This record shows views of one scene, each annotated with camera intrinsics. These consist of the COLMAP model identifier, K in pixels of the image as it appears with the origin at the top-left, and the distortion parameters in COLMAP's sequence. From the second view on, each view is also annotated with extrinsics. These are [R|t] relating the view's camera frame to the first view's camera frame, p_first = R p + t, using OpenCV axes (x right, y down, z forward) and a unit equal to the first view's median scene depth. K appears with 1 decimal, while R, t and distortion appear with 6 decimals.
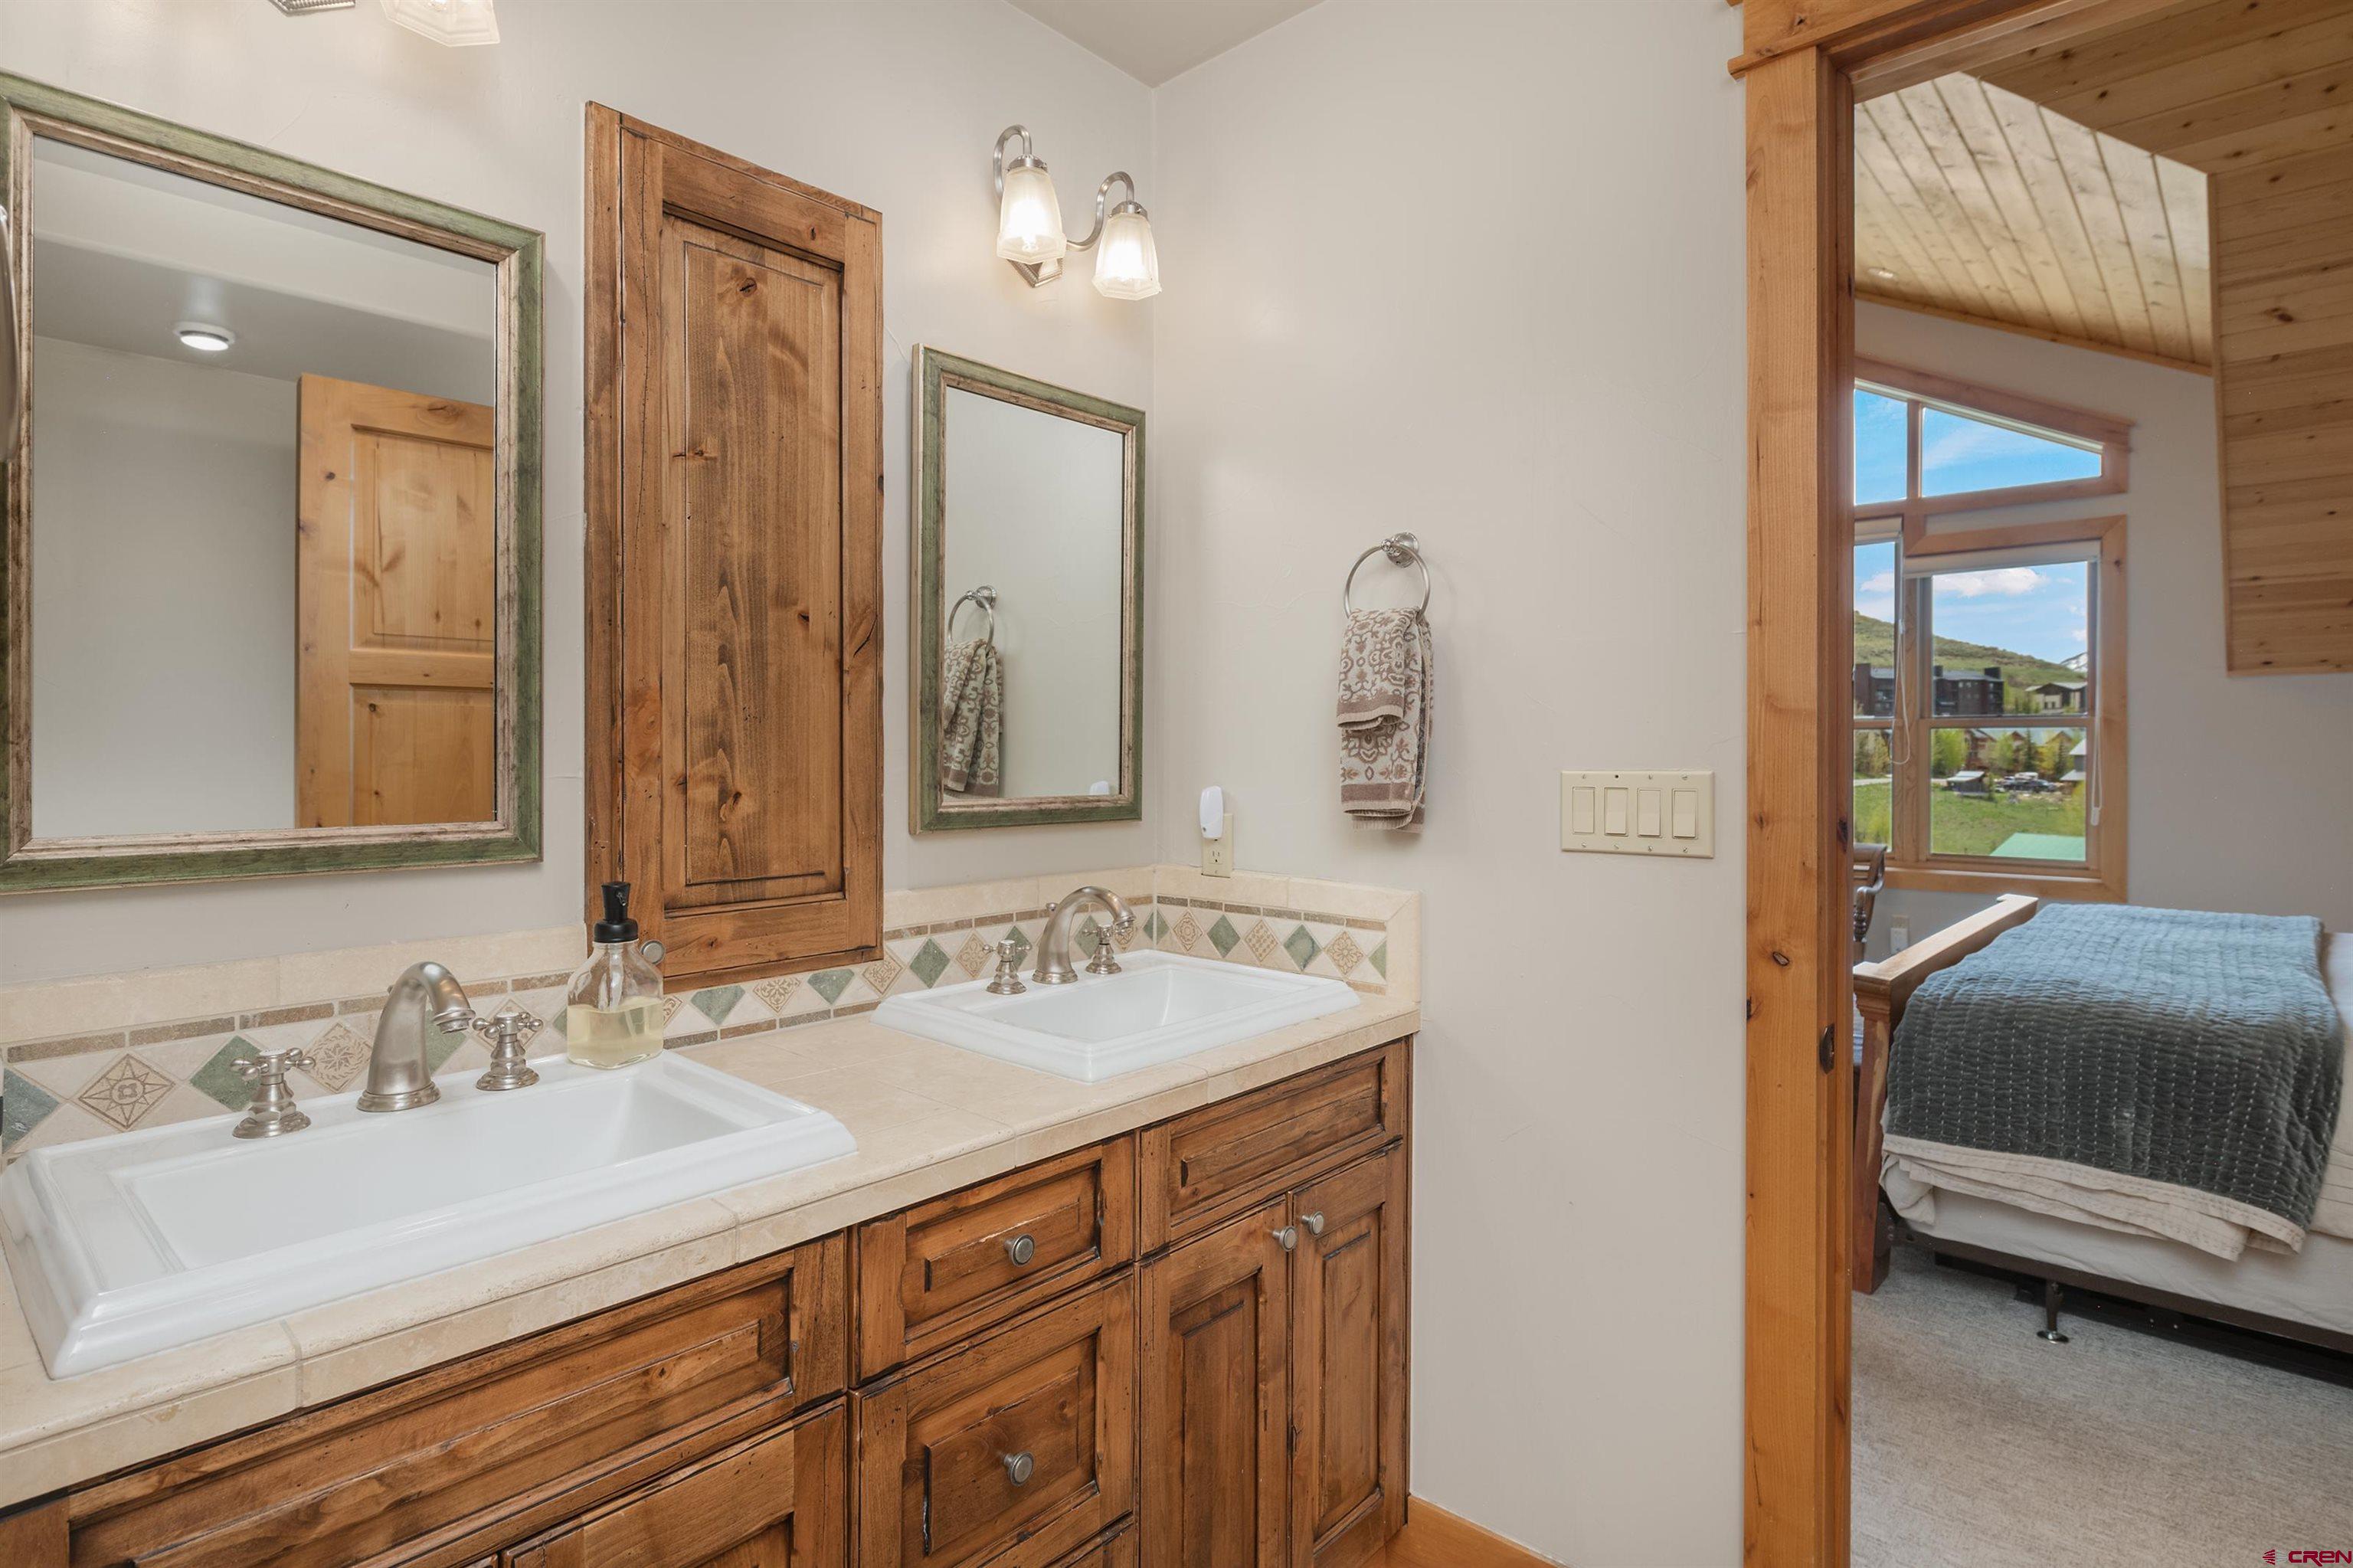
lens RADIAL K [[1194.2, 0, 1179.1], [0, 1194.2, 750.5], [0, 0, 1]] dist [0.000732, 0.000123]
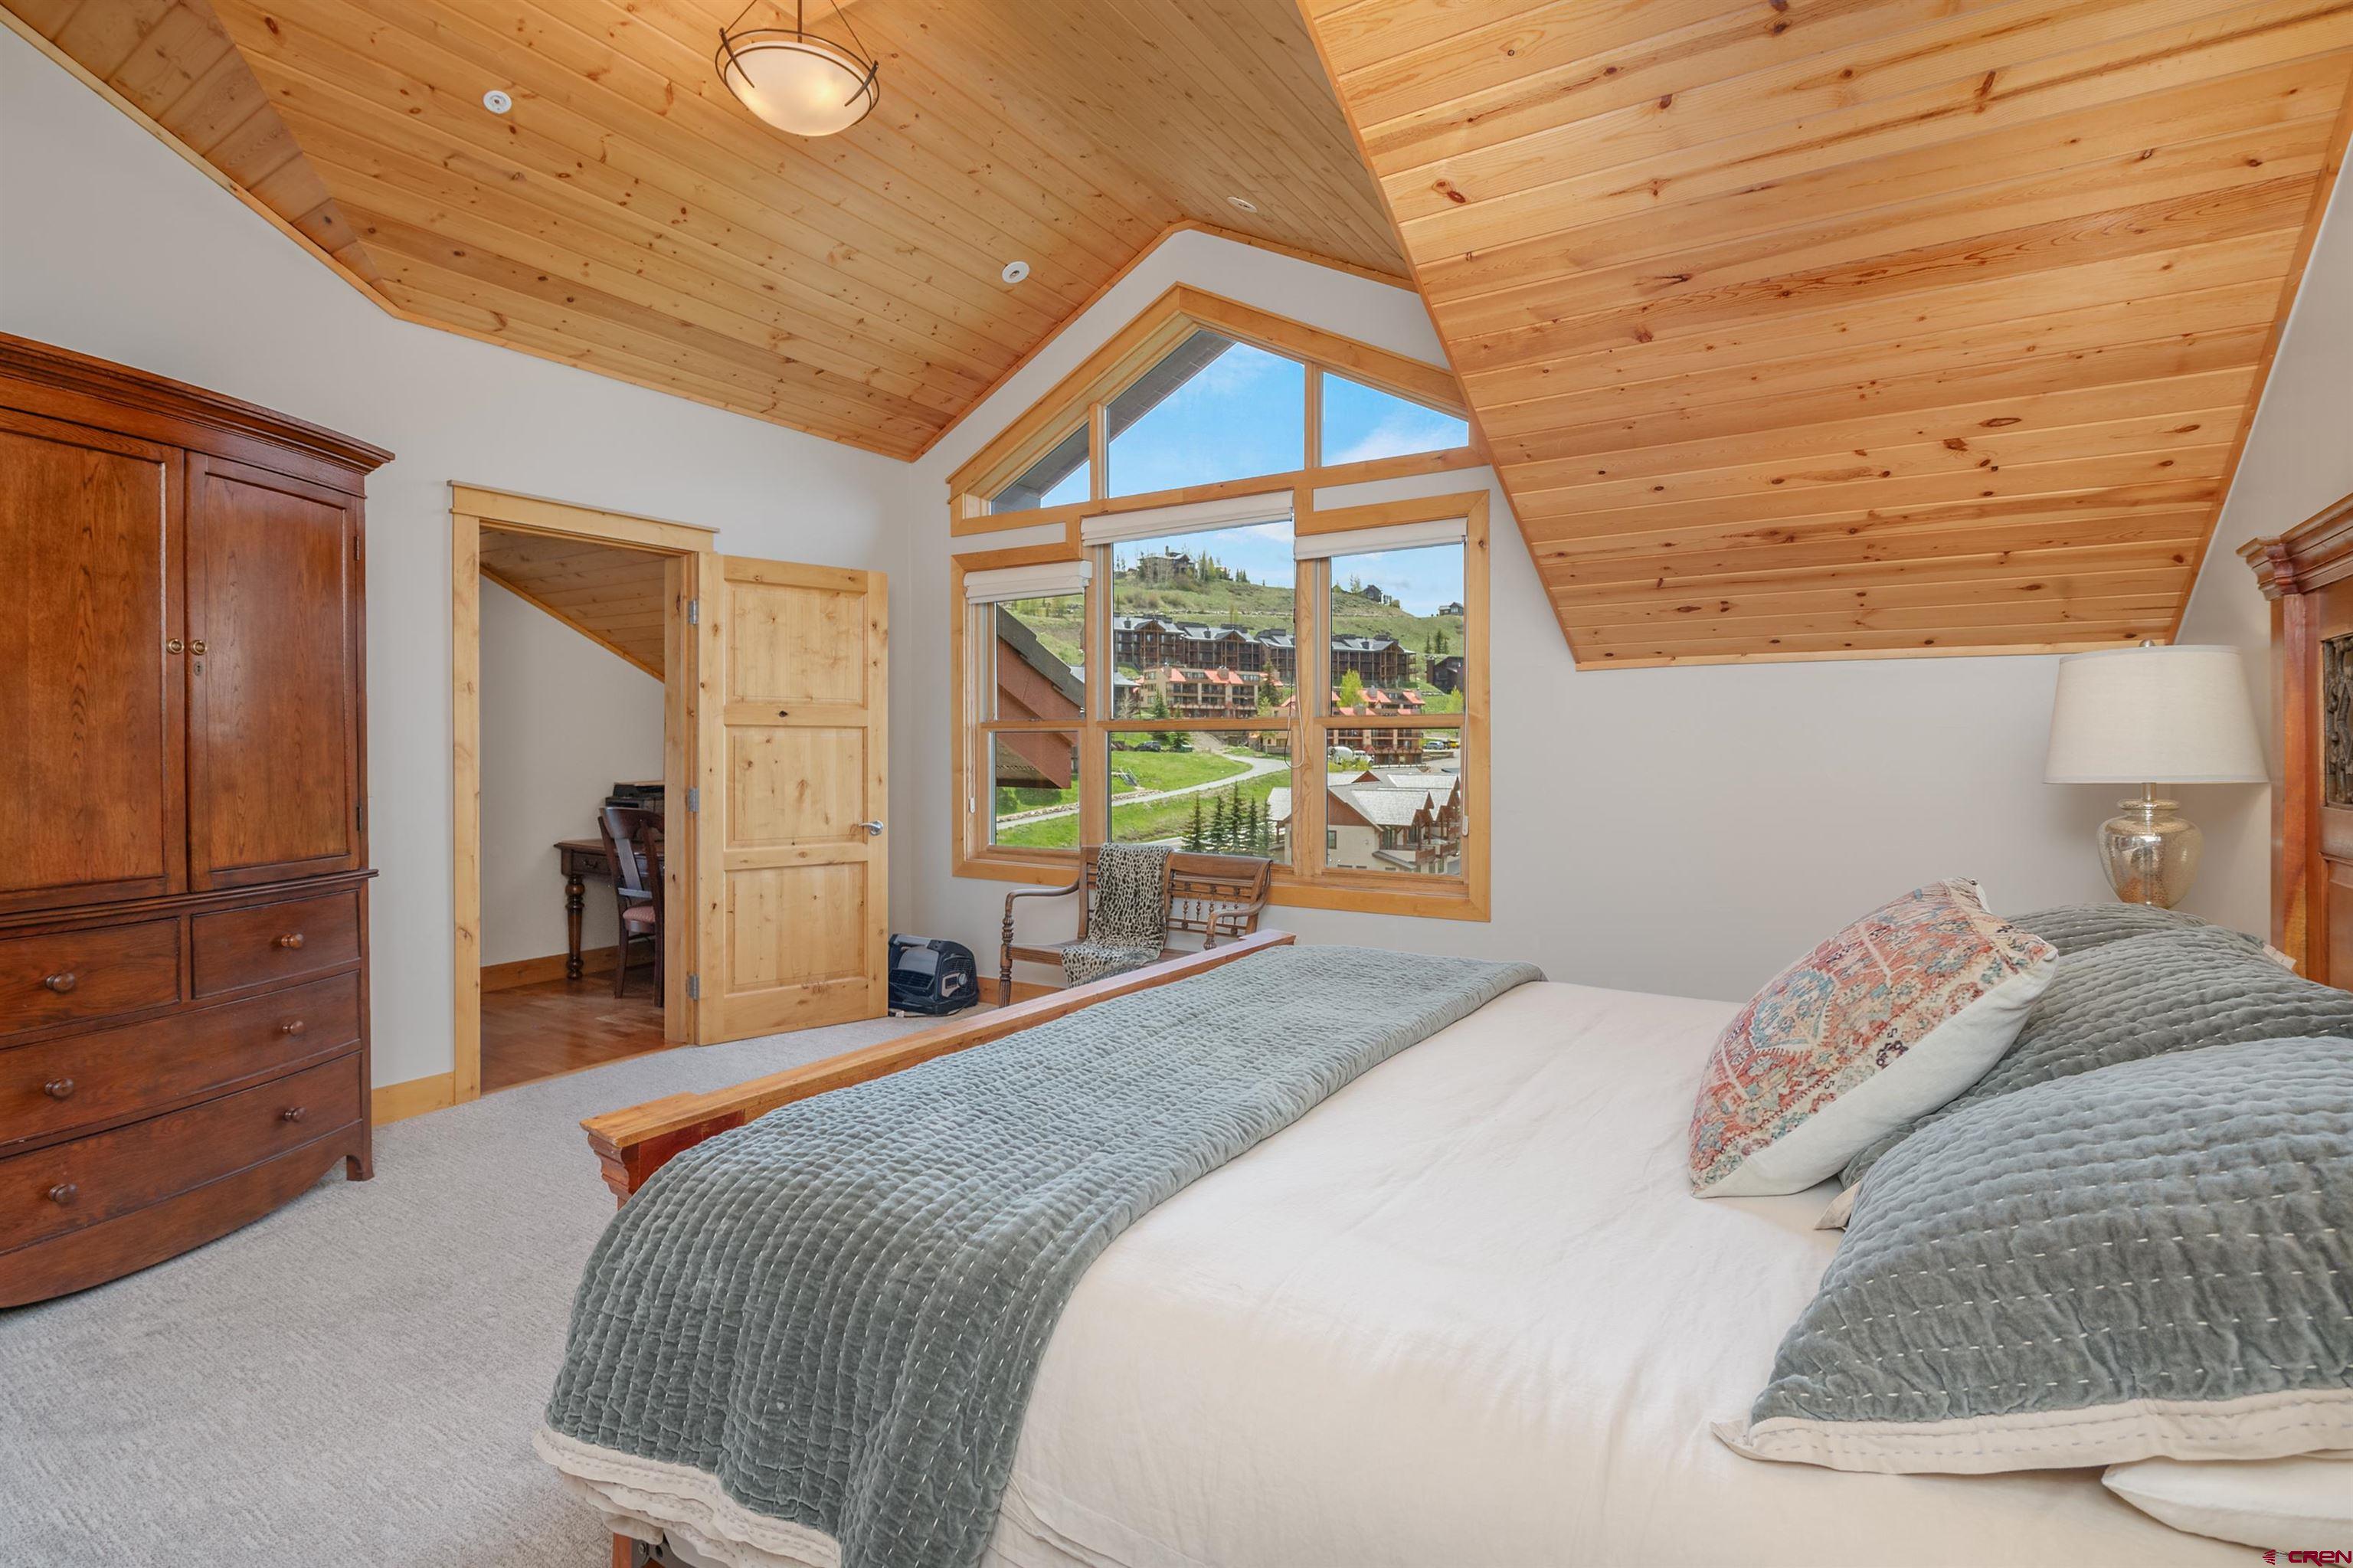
lens RADIAL K [[1121.2, 0, 1178.7], [0, 1121.2, 752.5], [0, 0, 1]] dist [-0.000436, -0.000038]
pose [[0.985056, 0.000807, 0.172235, 0.423021], [-0.001588, 0.999989, 0.004399, -0.003095], [-0.172230, -0.004607, 0.985046, 0.213256]]
